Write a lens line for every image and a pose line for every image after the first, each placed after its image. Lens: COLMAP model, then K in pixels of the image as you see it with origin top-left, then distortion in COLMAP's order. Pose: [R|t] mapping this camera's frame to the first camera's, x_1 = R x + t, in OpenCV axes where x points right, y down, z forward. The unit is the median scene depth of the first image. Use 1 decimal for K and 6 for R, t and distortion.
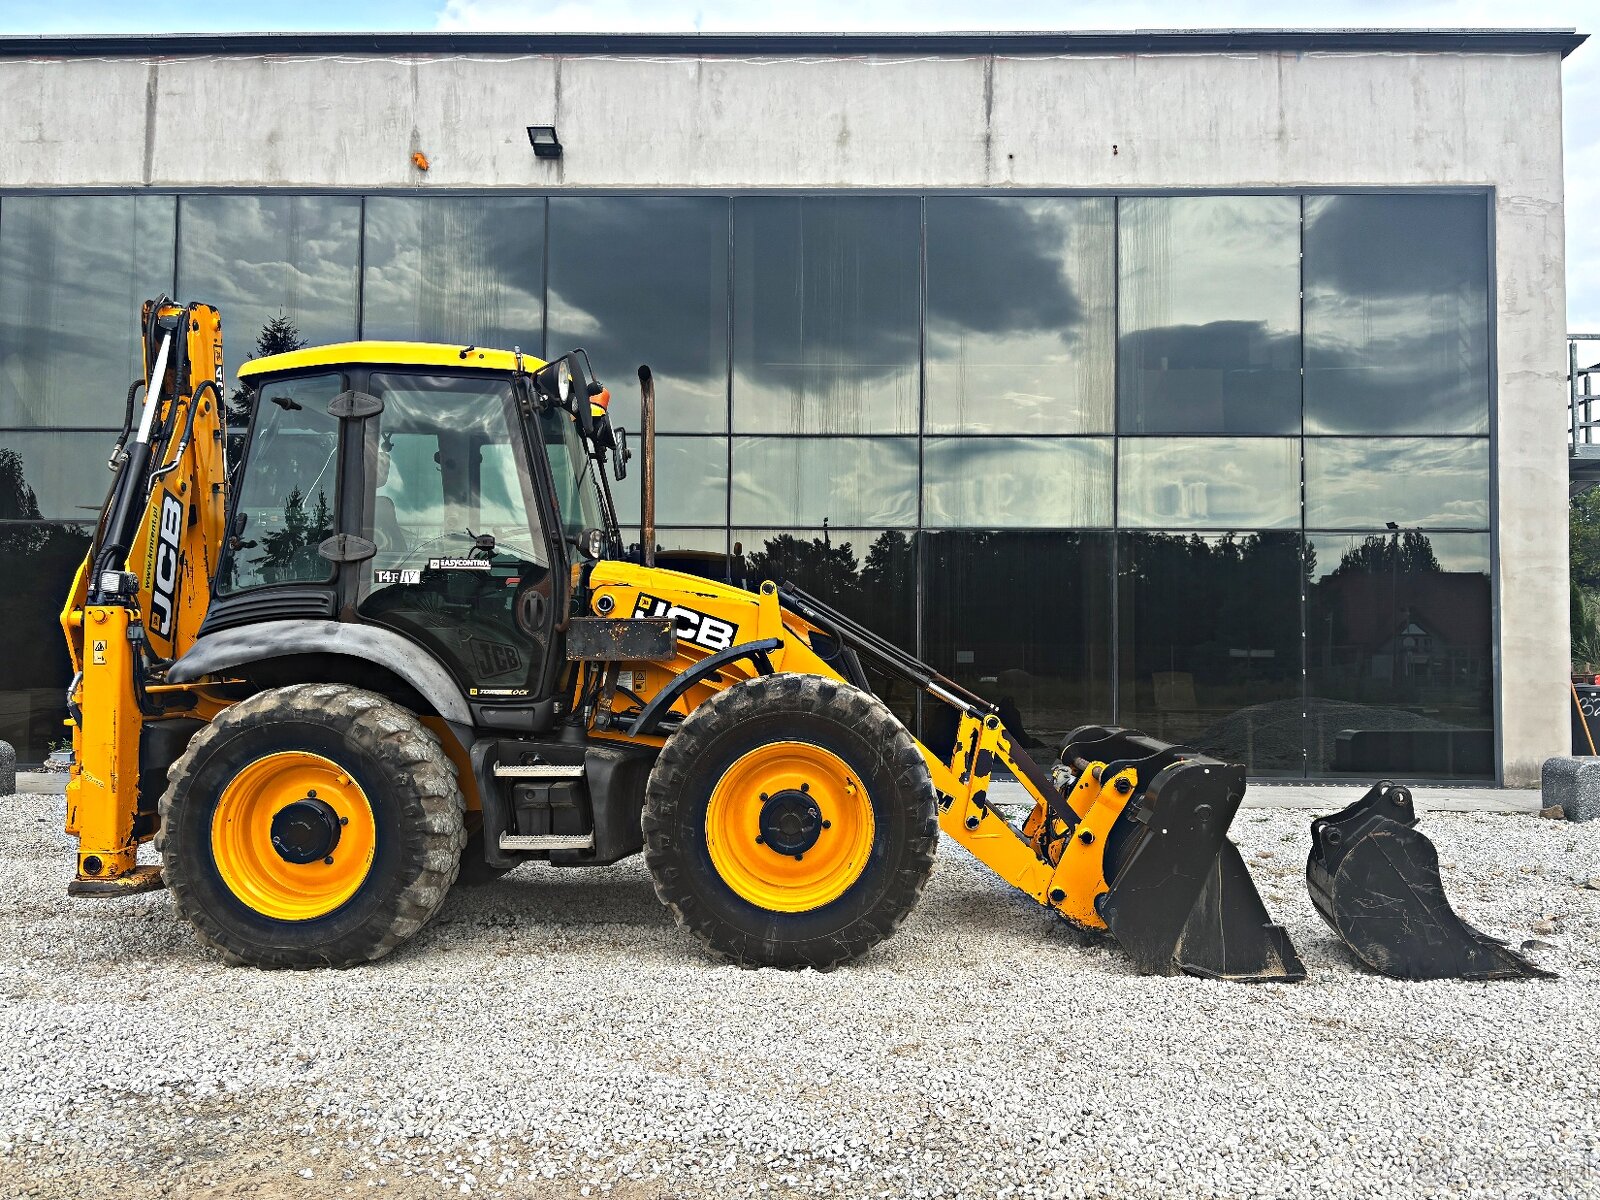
lens RADIAL K [[1135.7, 0, 751.6], [0, 1135.7, 638.5], [0, 0, 1]] dist [0.014325, -0.004211]
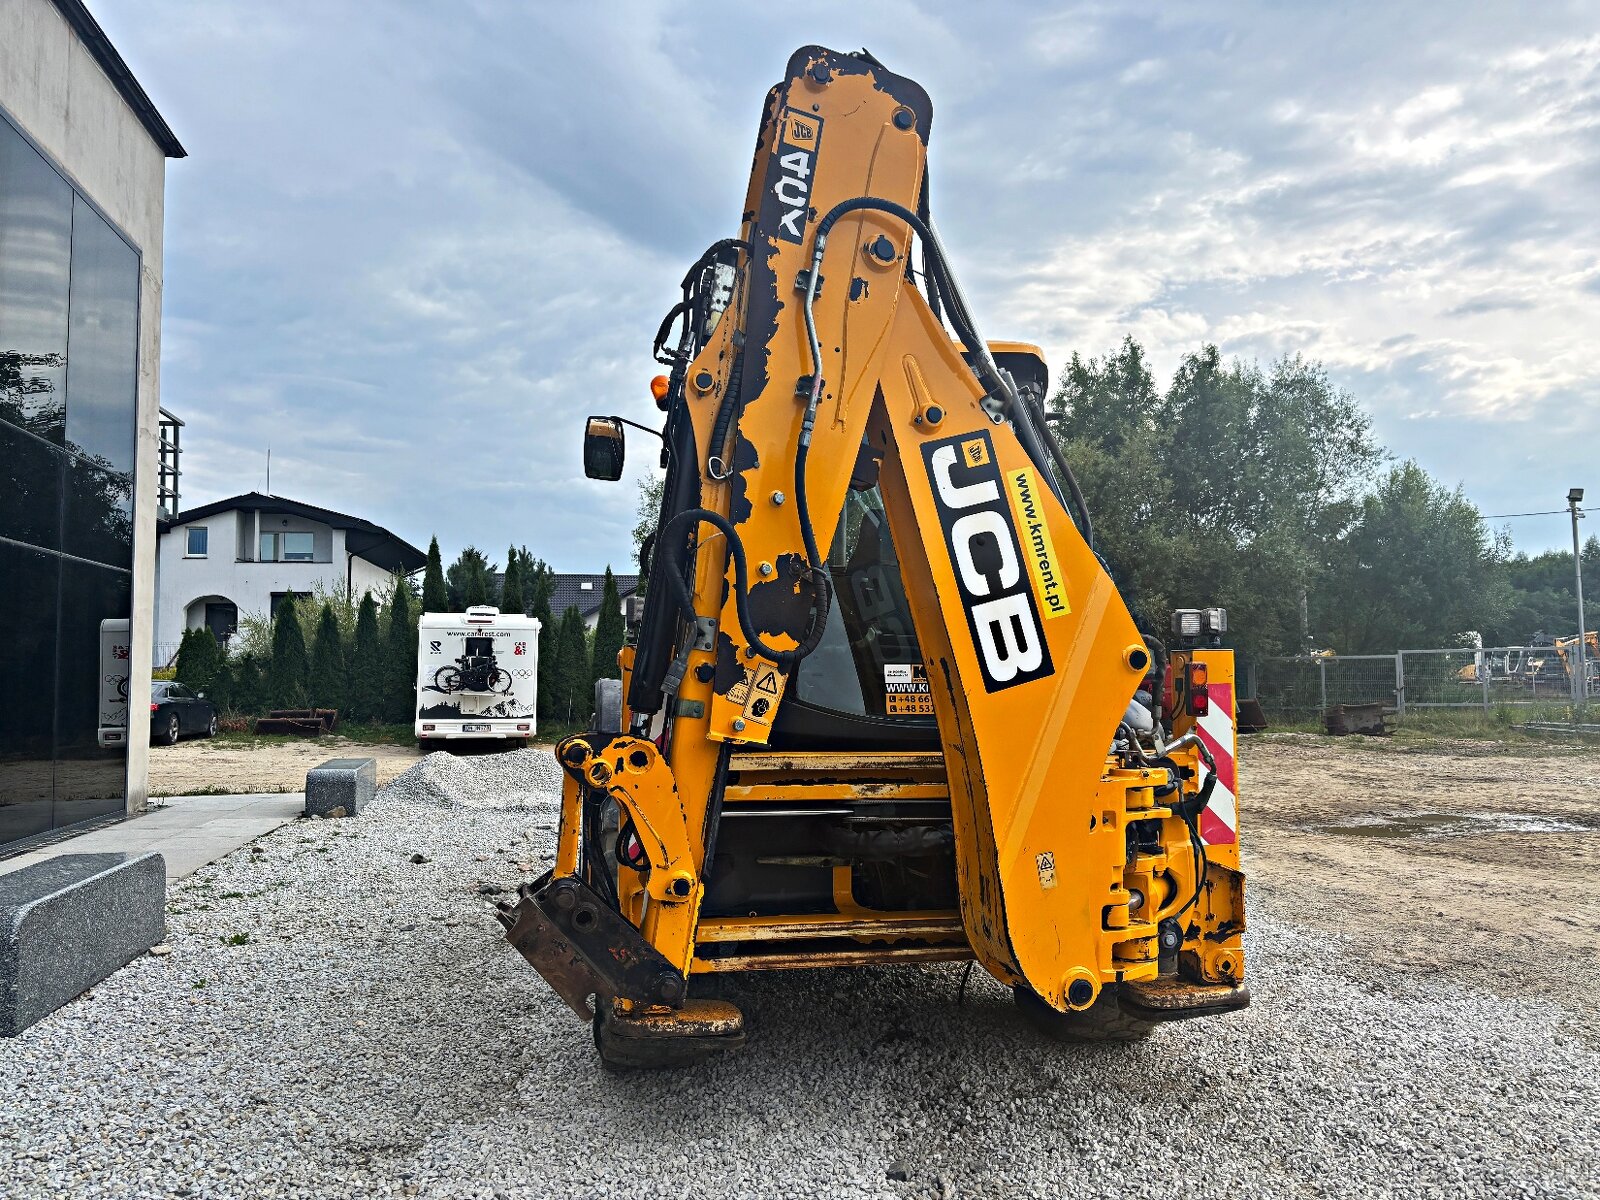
lens RADIAL K [[1241.7, 0, 800.0], [0, 1241.7, 600.0], [0, 0, 1]] dist [0.075436, -0.086277]
pose [[-0.229647, 0.055919, 0.971666, -1.226154], [-0.001590, 0.998325, -0.057829, -0.009760], [-0.973273, -0.014826, -0.229173, 1.333449]]
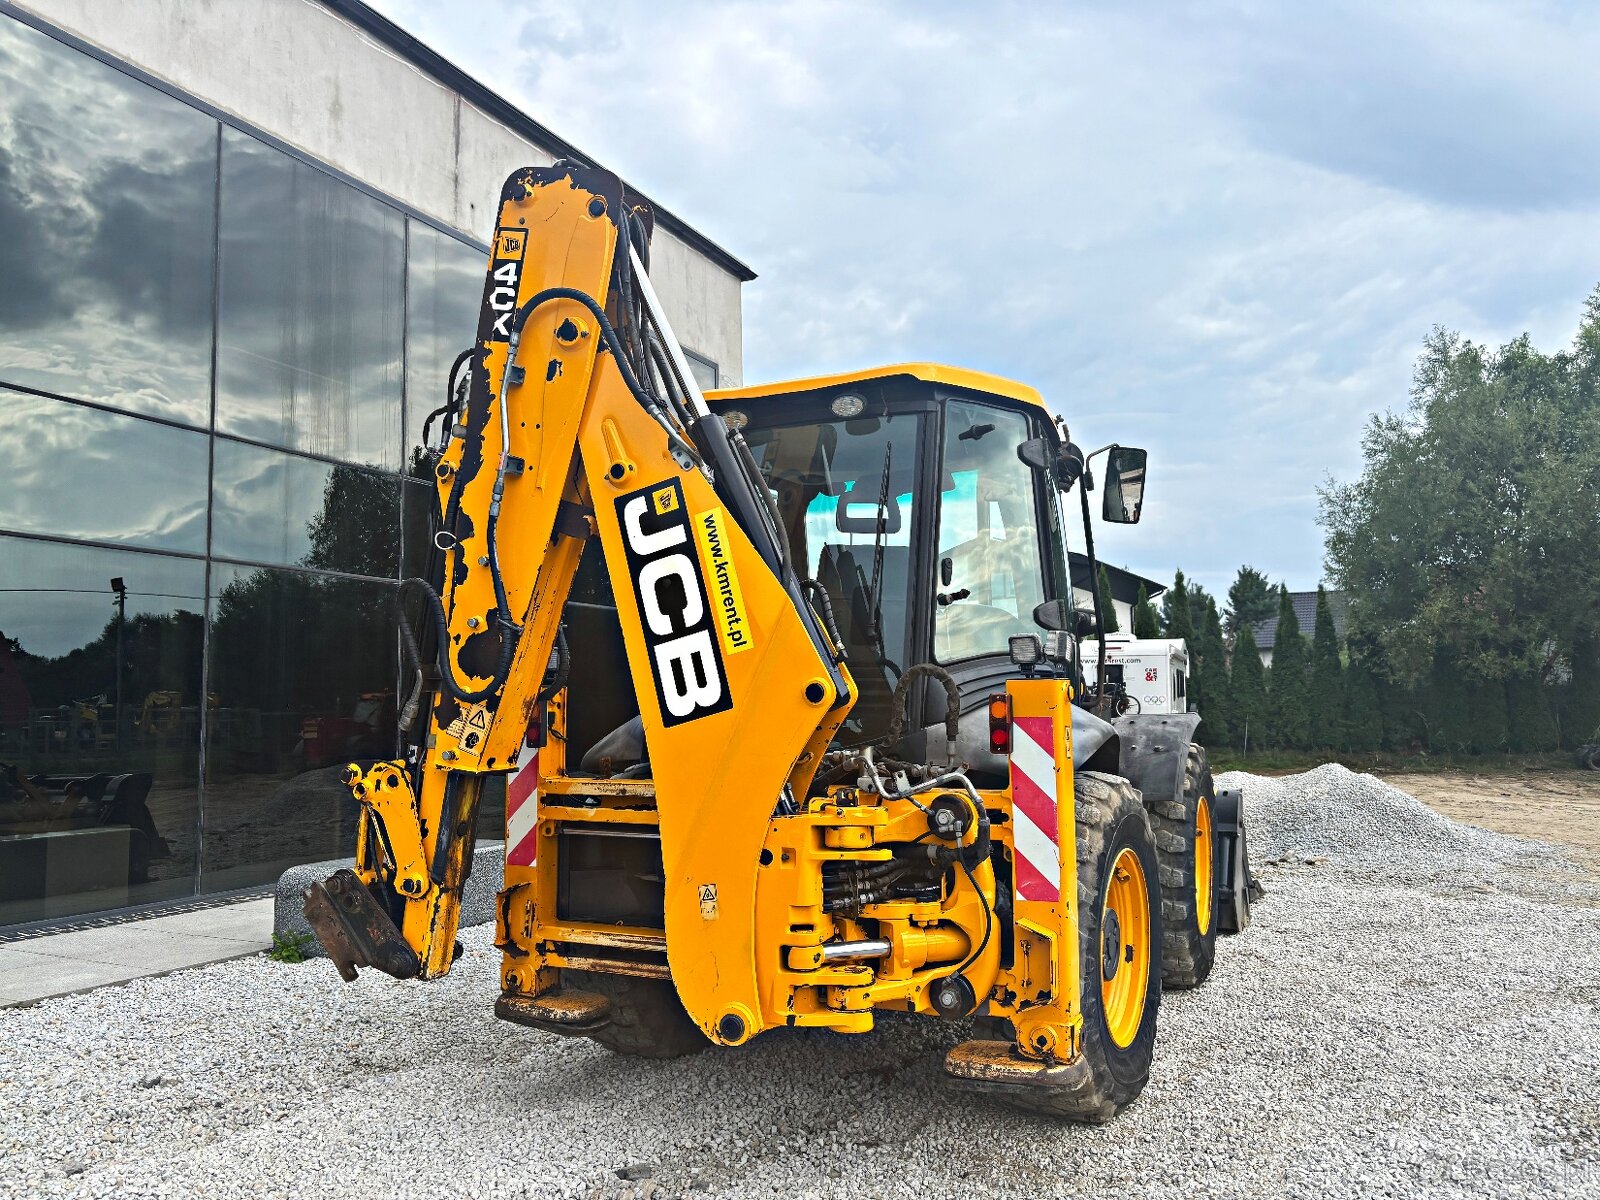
lens RADIAL K [[1225.2, 0, 744.0], [0, 1225.2, 605.2], [0, 0, 1]] dist [0.107440, -0.175386]
pose [[0.431935, 0.065671, 0.899510, -1.207509], [0.007992, 0.997028, -0.076629, -0.014133], [-0.901869, 0.040287, 0.430127, 0.735057]]
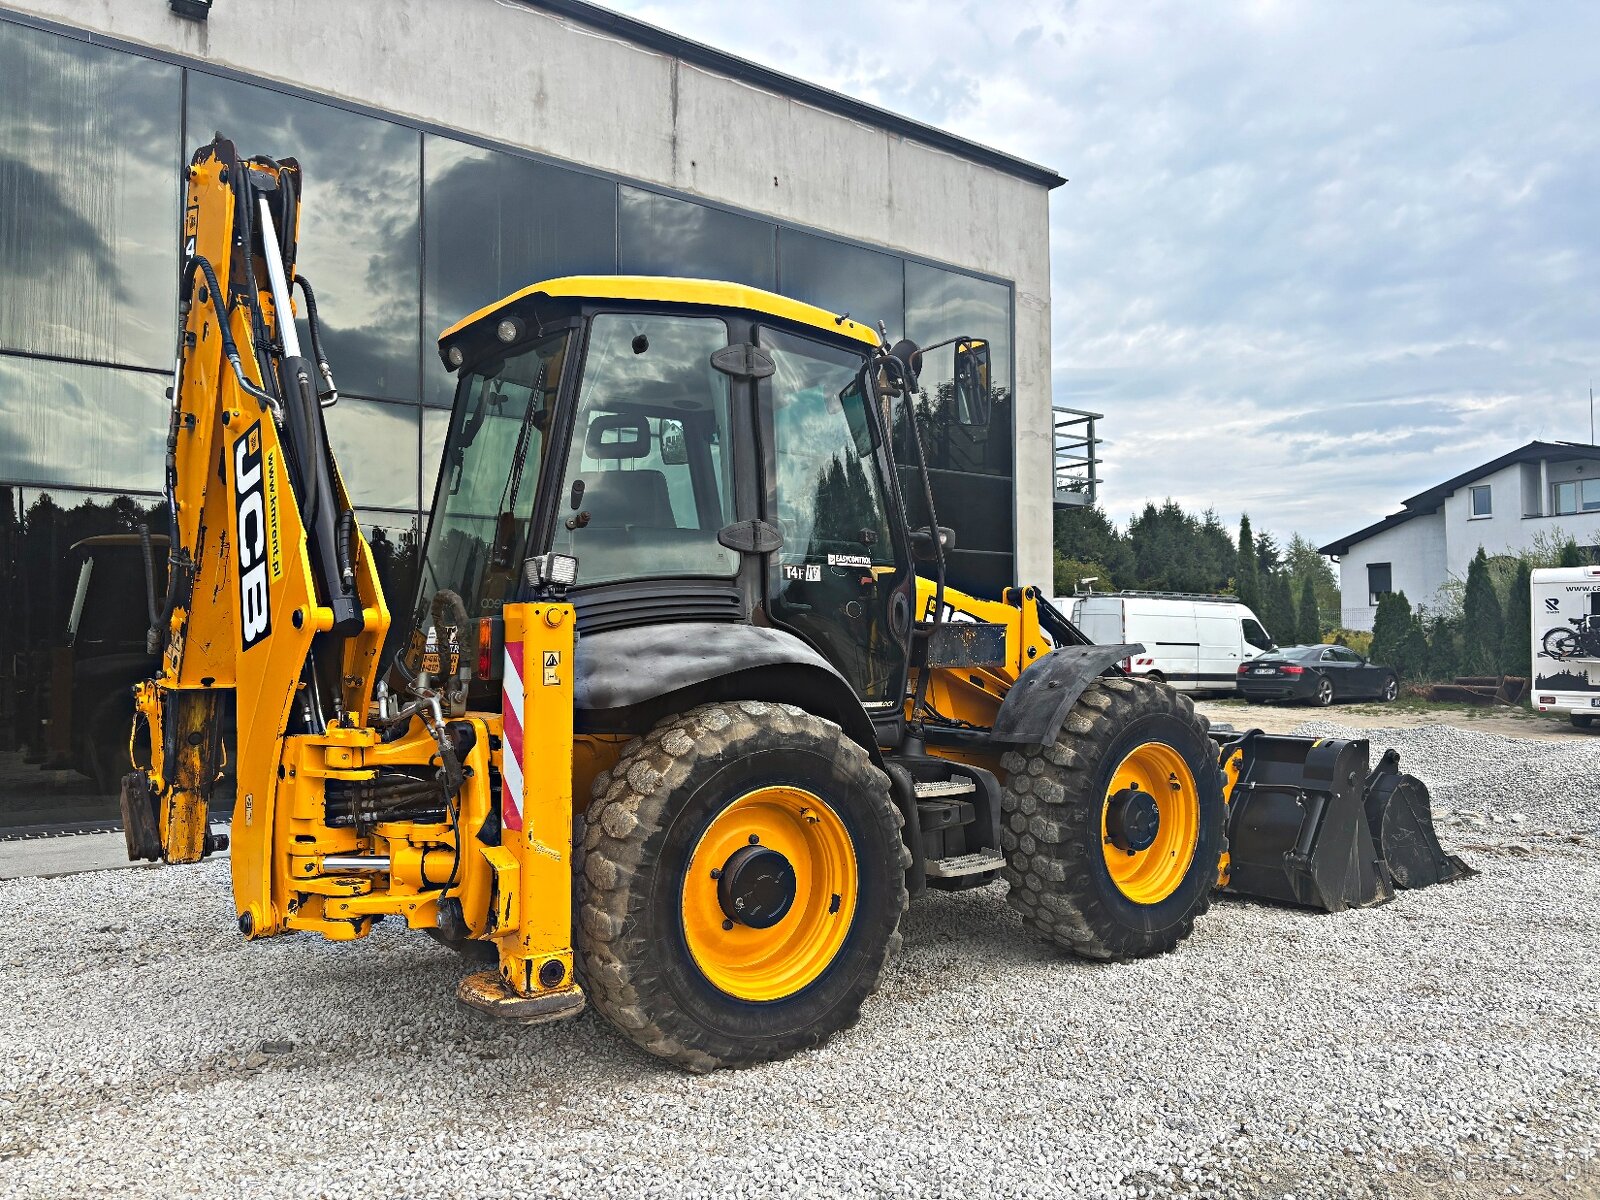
lens RADIAL K [[1216.5, 0, 743.9], [0, 1216.5, 611.7], [0, 0, 1]] dist [0.010539, -0.004268]
pose [[0.783070, 0.010567, 0.621844, -0.819901], [0.006977, 0.999643, -0.025773, -0.001751], [-0.621895, 0.024521, 0.782717, 0.291854]]
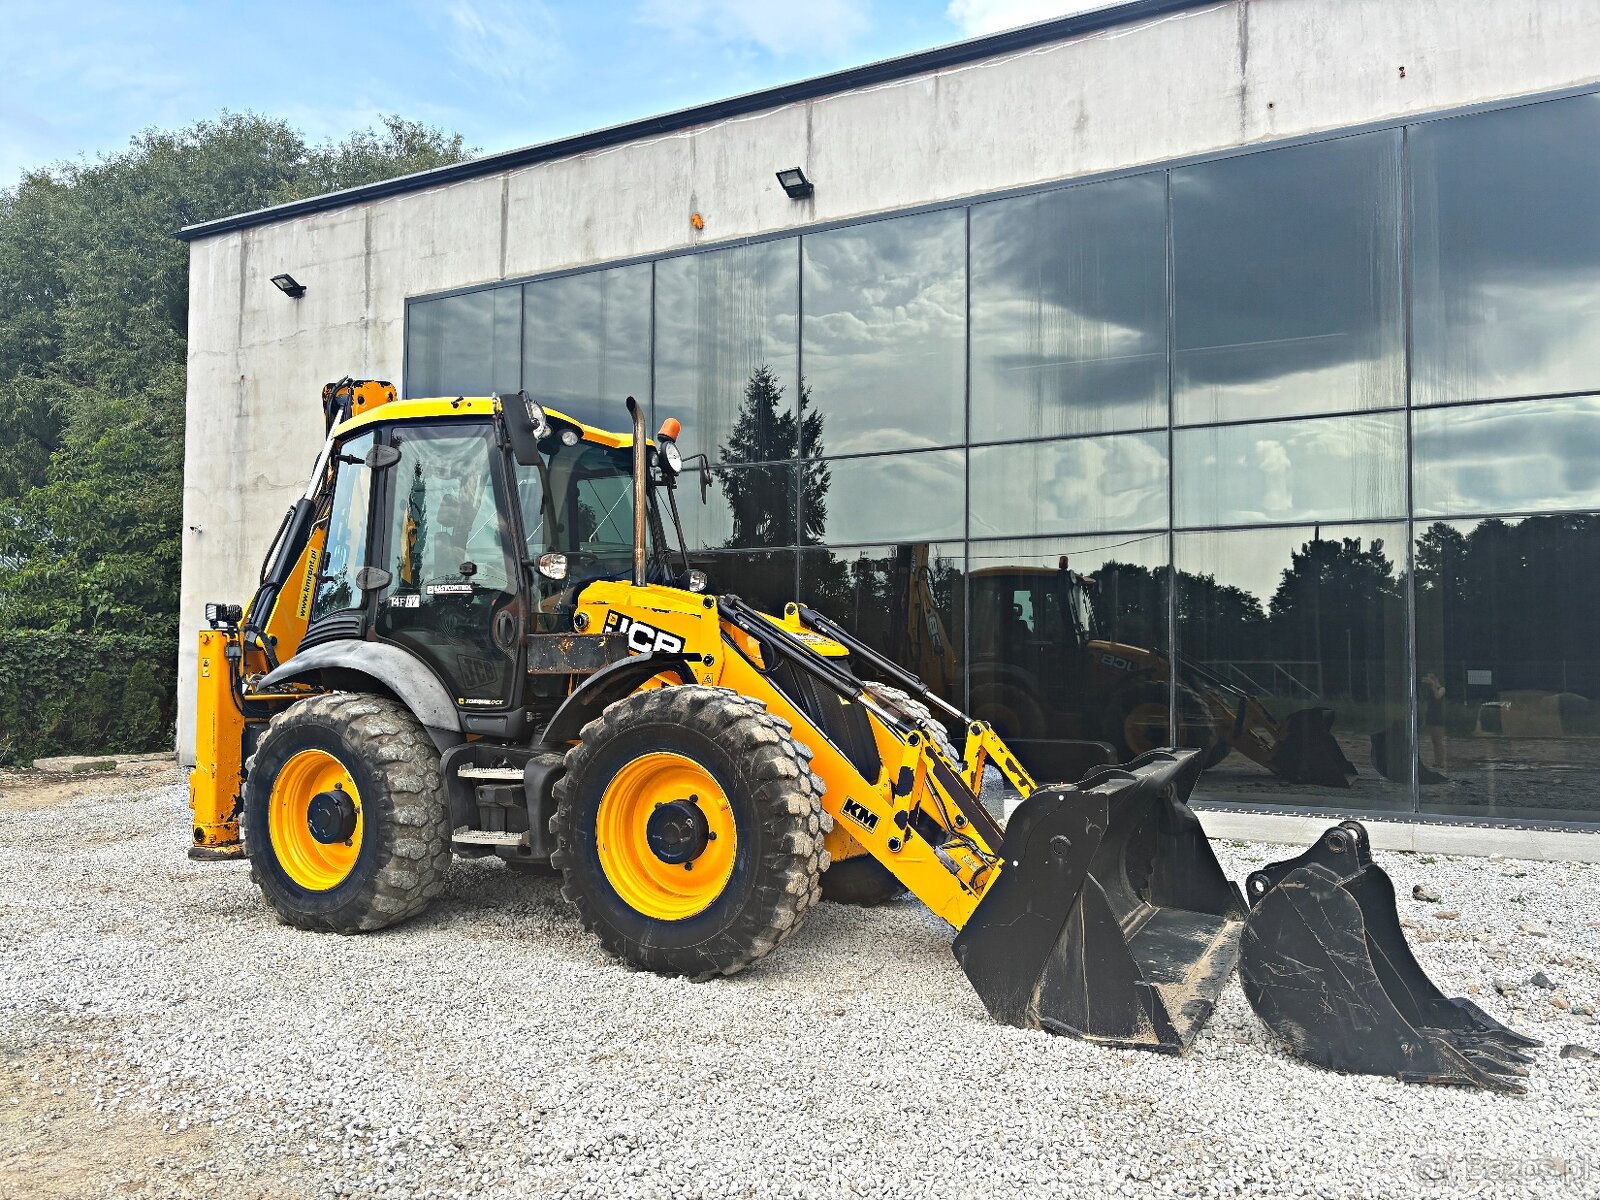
lens RADIAL K [[1122.9, 0, 795.3], [0, 1122.9, 638.9], [0, 0, 1]] dist [0.008091, -0.003613]
pose [[0.912926, -0.014917, -0.407852, 0.493458], [0.008982, 0.999824, -0.016462, 0.005865], [0.408026, 0.011365, 0.912900, 0.110617]]
